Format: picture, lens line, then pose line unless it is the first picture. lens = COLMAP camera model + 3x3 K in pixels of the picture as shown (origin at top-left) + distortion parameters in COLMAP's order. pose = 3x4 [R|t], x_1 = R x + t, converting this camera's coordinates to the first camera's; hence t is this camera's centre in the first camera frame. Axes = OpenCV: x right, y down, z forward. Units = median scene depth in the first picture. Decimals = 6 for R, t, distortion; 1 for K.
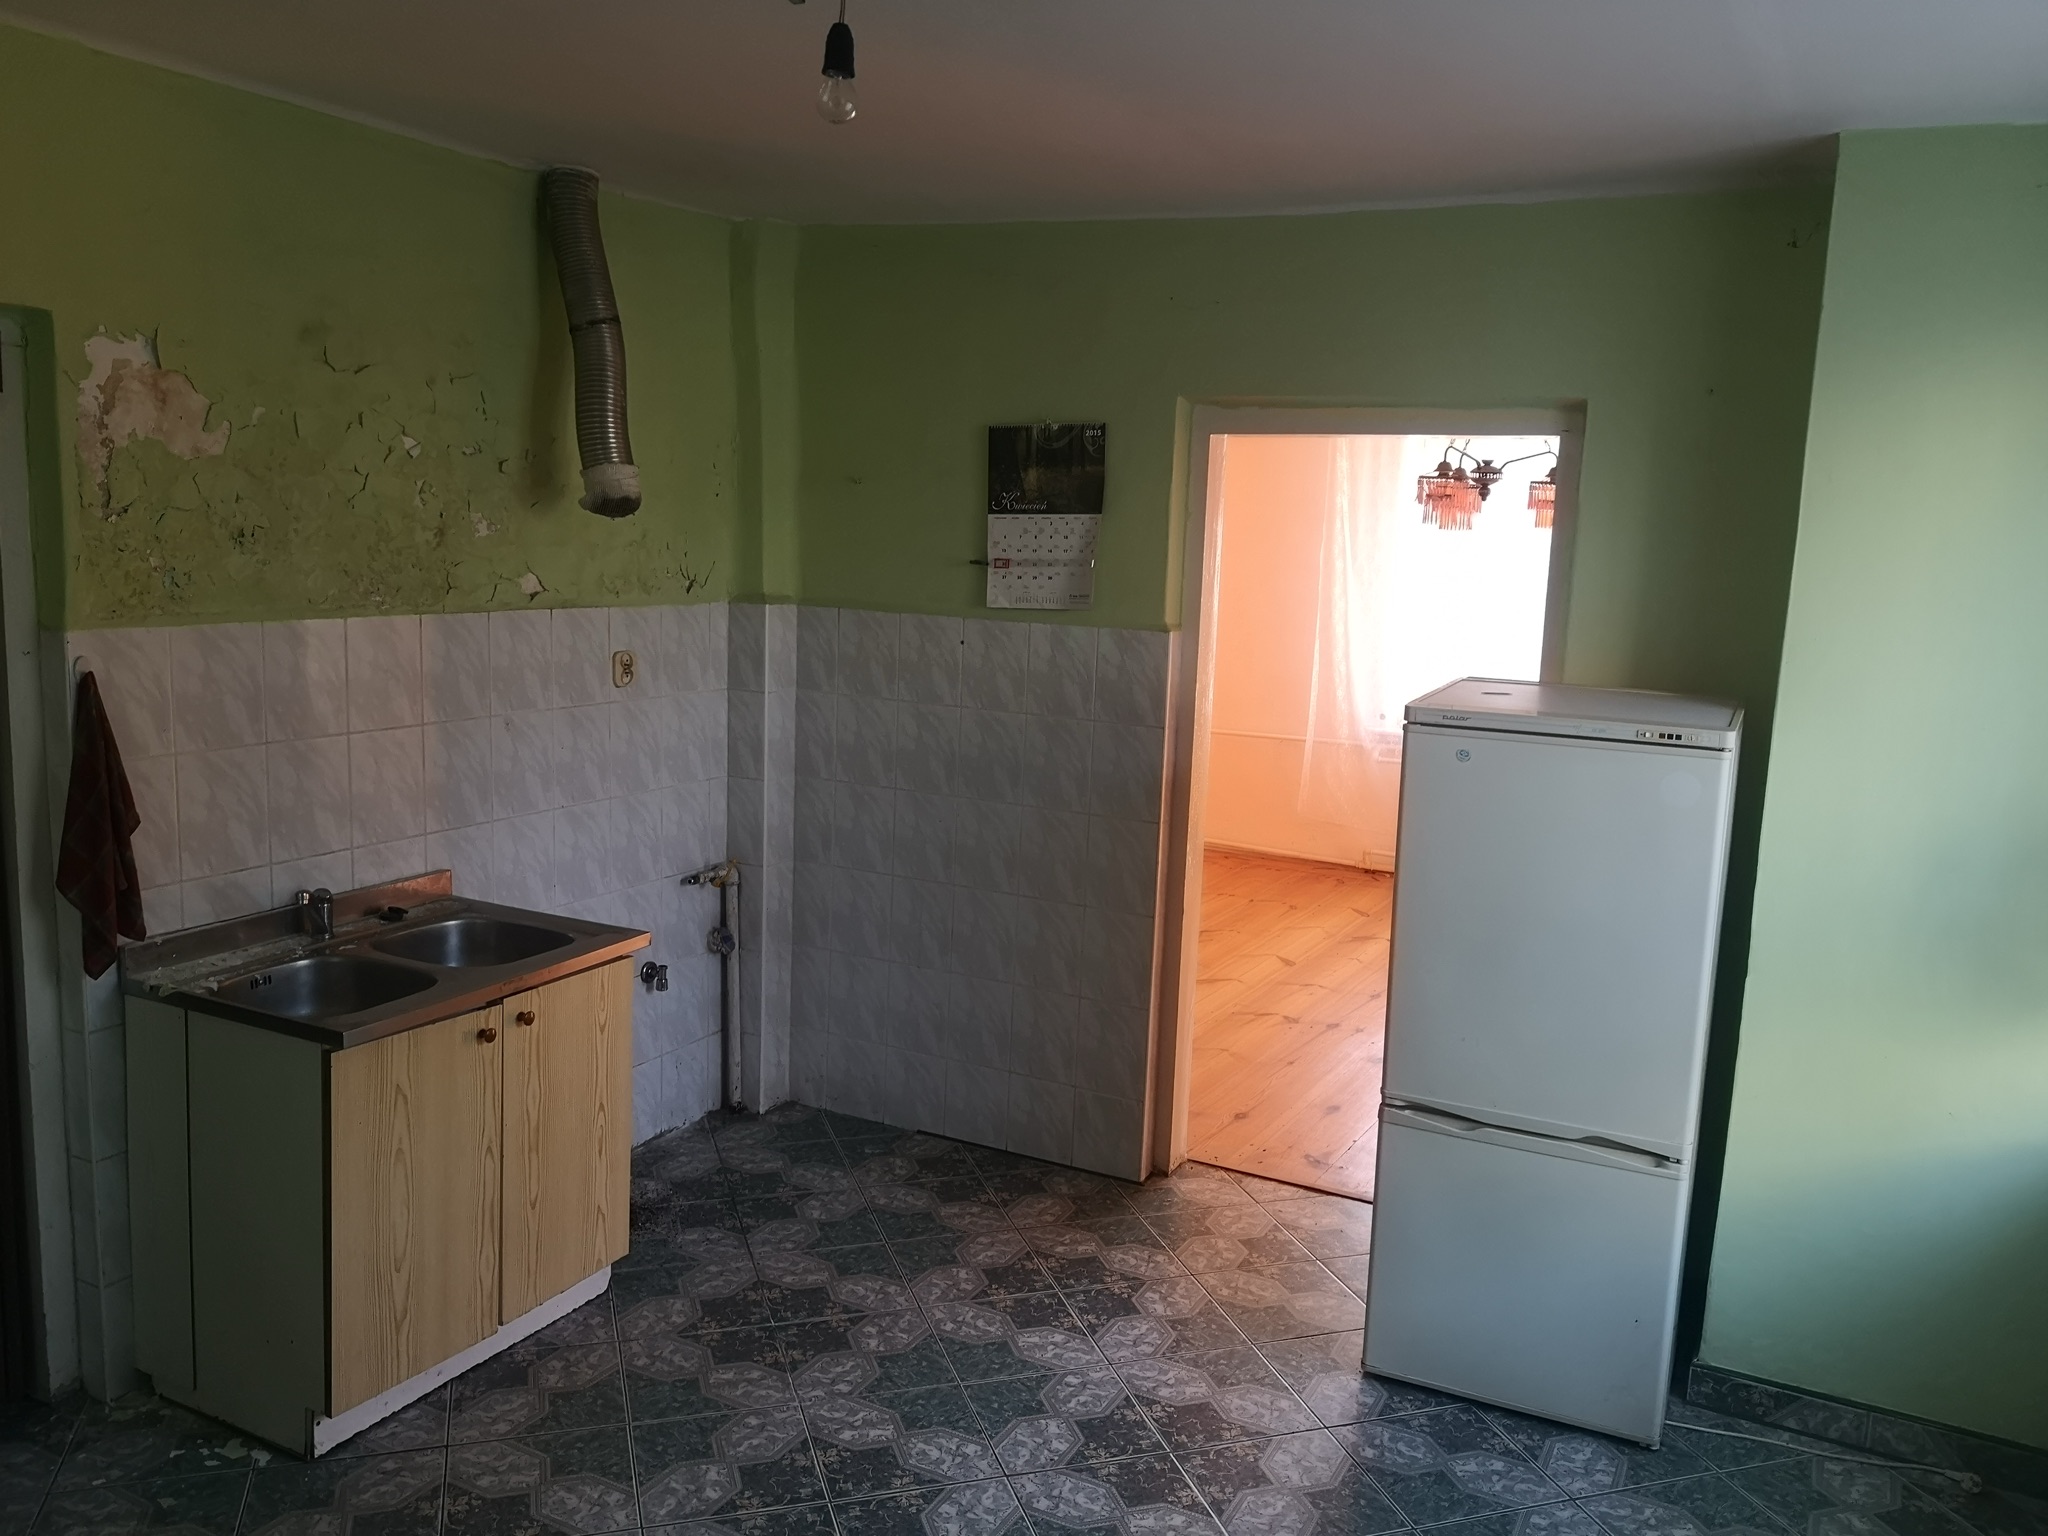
lens RADIAL K [[1622.2, 0, 1024.0], [0, 1622.2, 768.0], [0, 0, 1]] dist [0.077670, -0.140660]
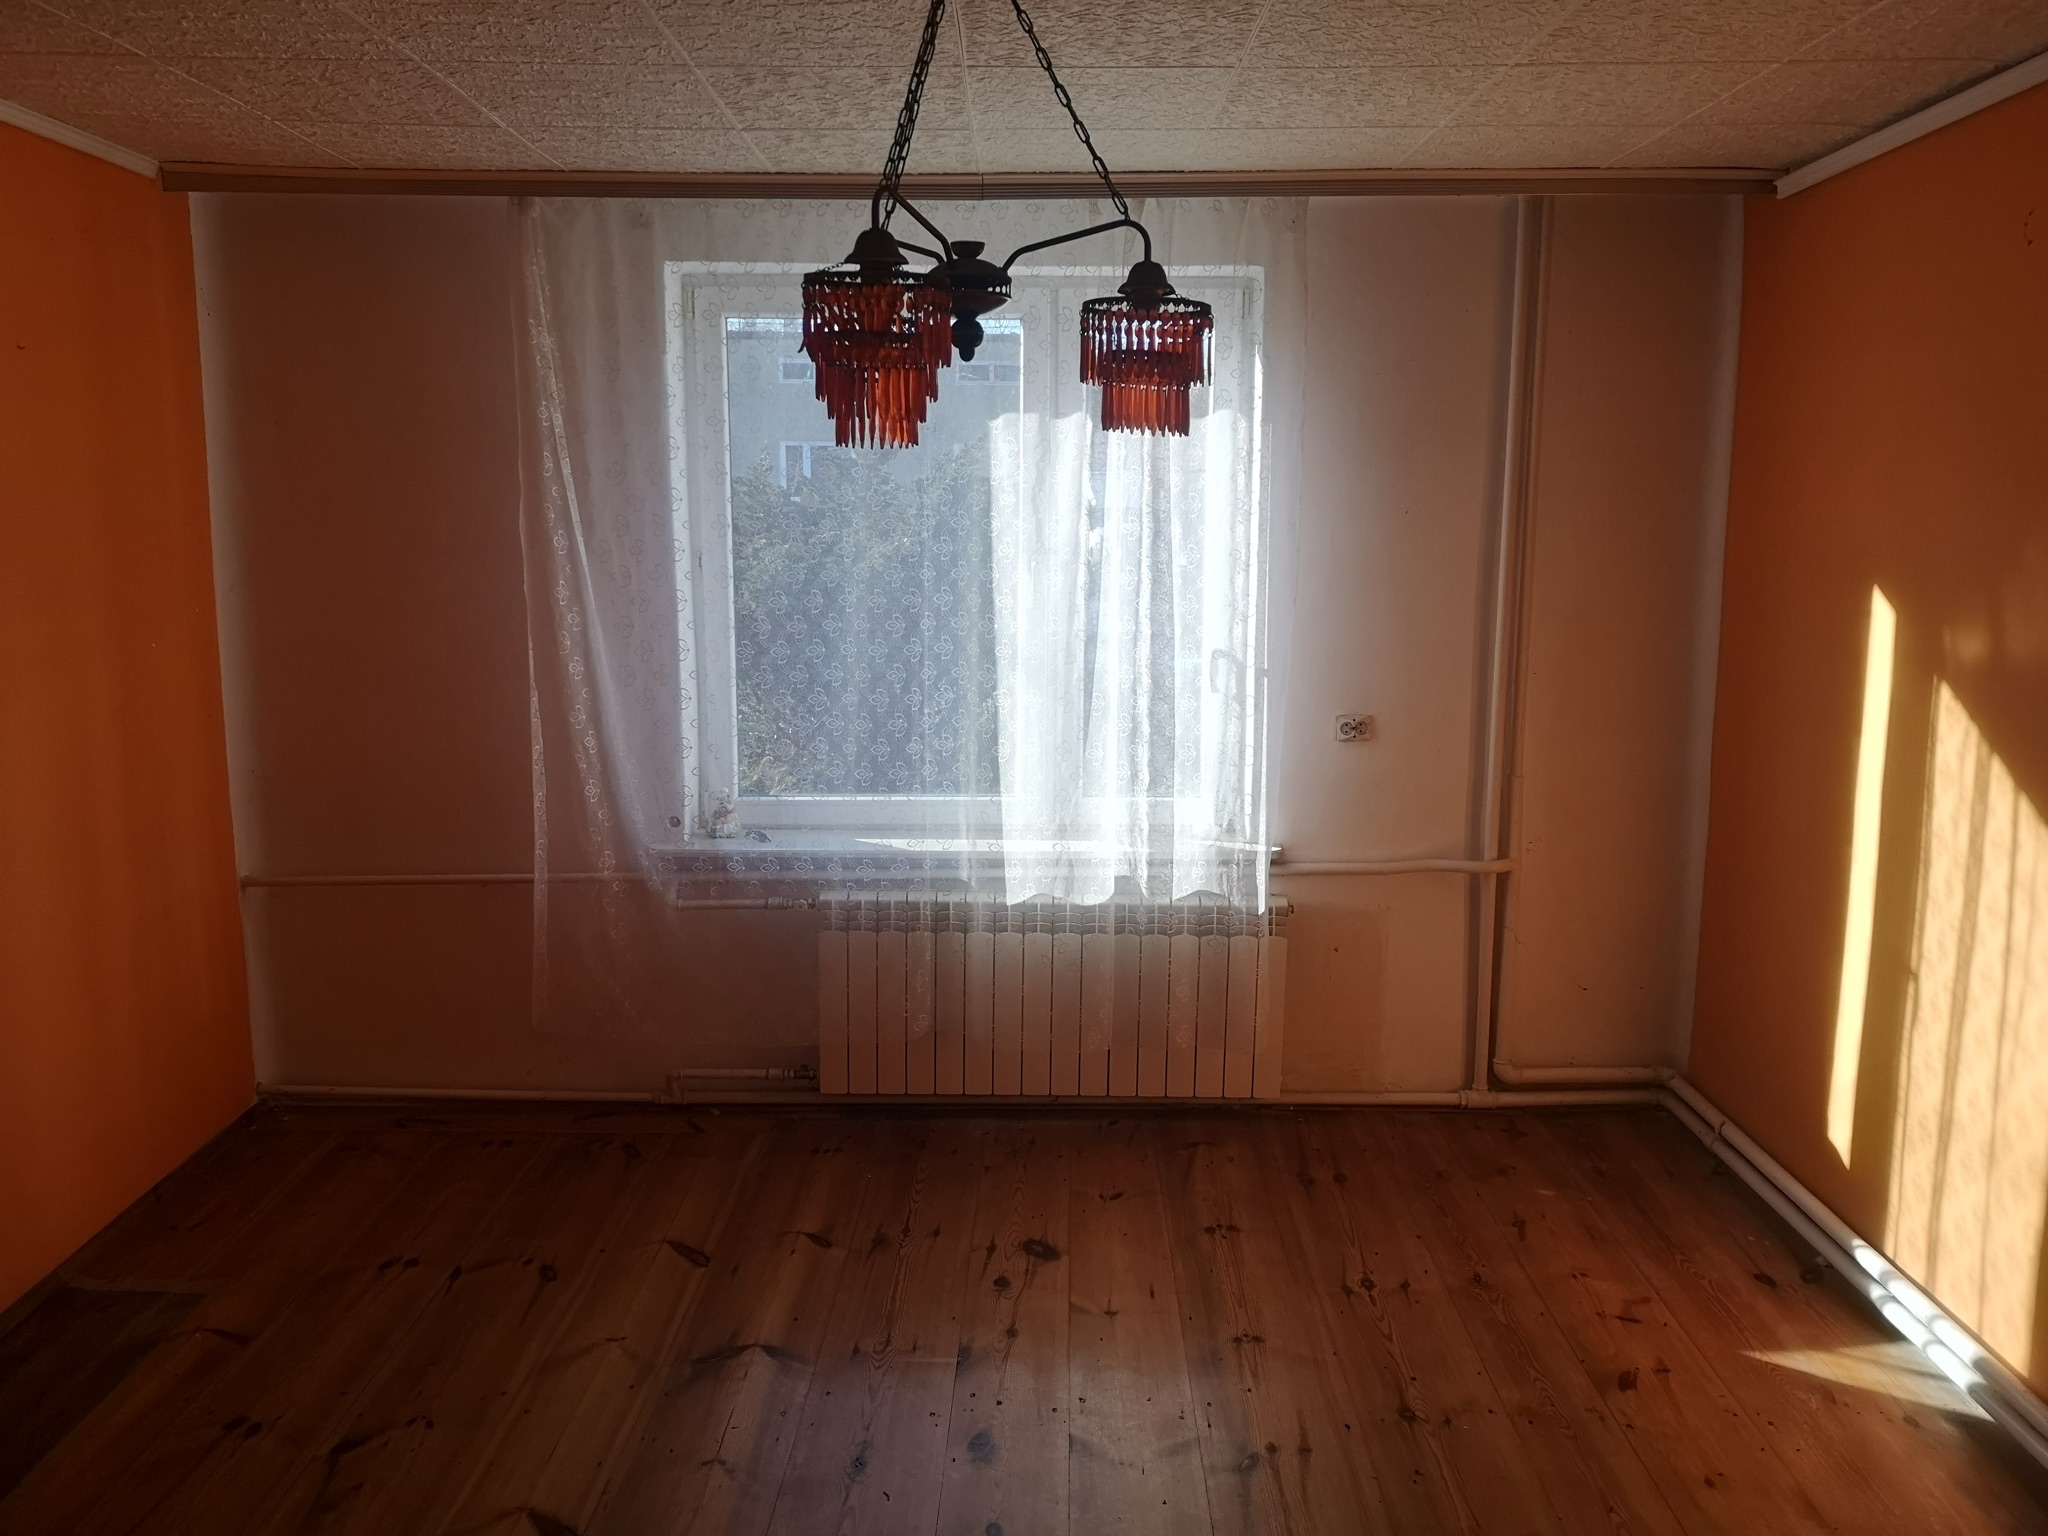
lens RADIAL K [[1622.2, 0, 1024.0], [0, 1622.2, 768.0], [0, 0, 1]] dist [0.077670, -0.140660]
pose [[0.885925, -0.111224, 0.450296, 0.084698], [0.101872, 0.993777, 0.045038, -0.063056], [-0.452503, 0.005973, 0.891743, 0.481658]]
